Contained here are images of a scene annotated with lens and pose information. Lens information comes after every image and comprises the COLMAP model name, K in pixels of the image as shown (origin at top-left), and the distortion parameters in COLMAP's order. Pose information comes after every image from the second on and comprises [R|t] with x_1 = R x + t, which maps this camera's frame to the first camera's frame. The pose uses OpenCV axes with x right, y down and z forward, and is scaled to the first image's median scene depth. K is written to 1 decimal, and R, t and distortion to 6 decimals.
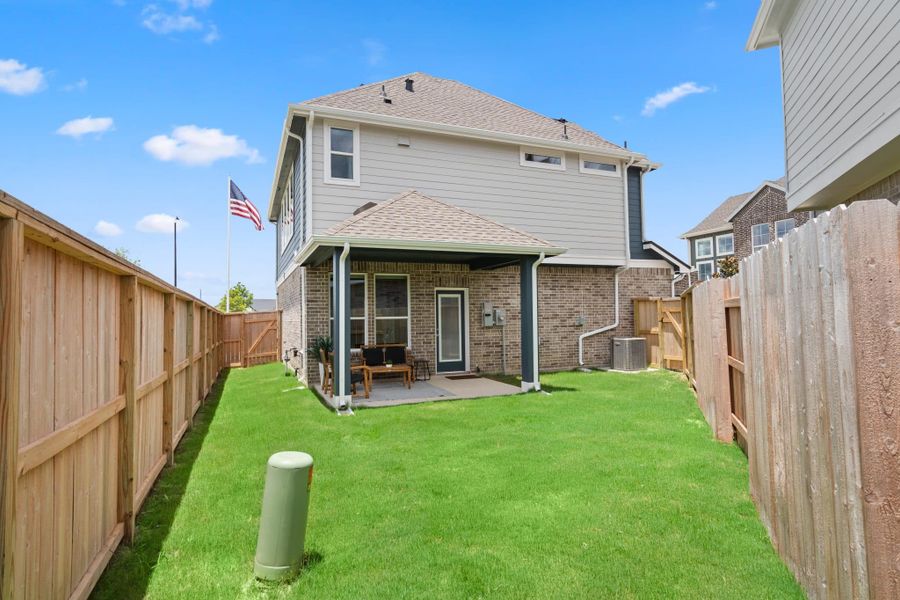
lens RADIAL K [[468.2, 0, 450.0], [0, 468.2, 300.0], [0, 0, 1]] dist [0.002147, 0.001294]
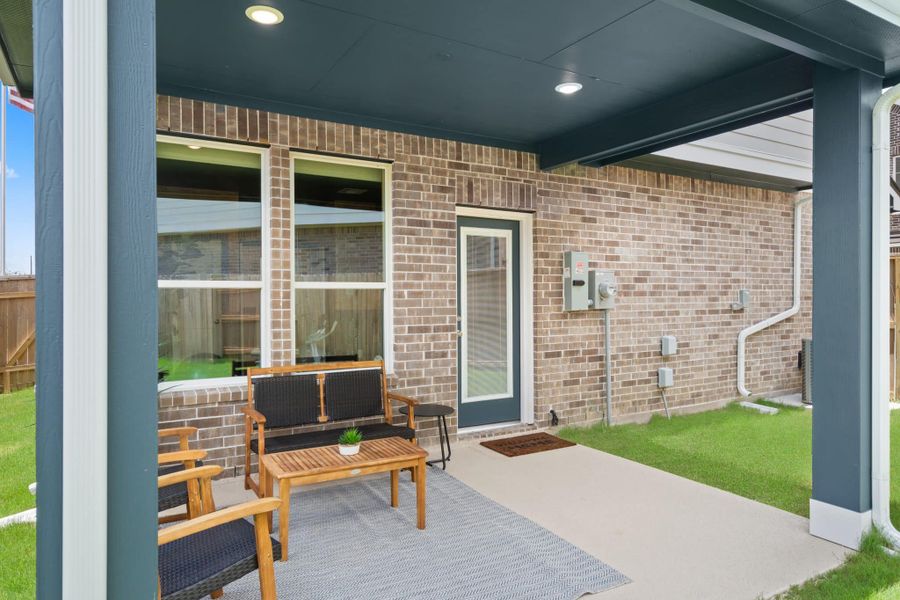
lens RADIAL K [[559.4, 0, 450.0], [0, 559.4, 300.0], [0, 0, 1]] dist [0.002044, 0.000028]
pose [[0.988872, 0.009278, 0.148481, -0.099782], [-0.015275, 0.999111, 0.039300, 0.029370], [-0.147985, -0.041131, 0.988134, 0.539970]]
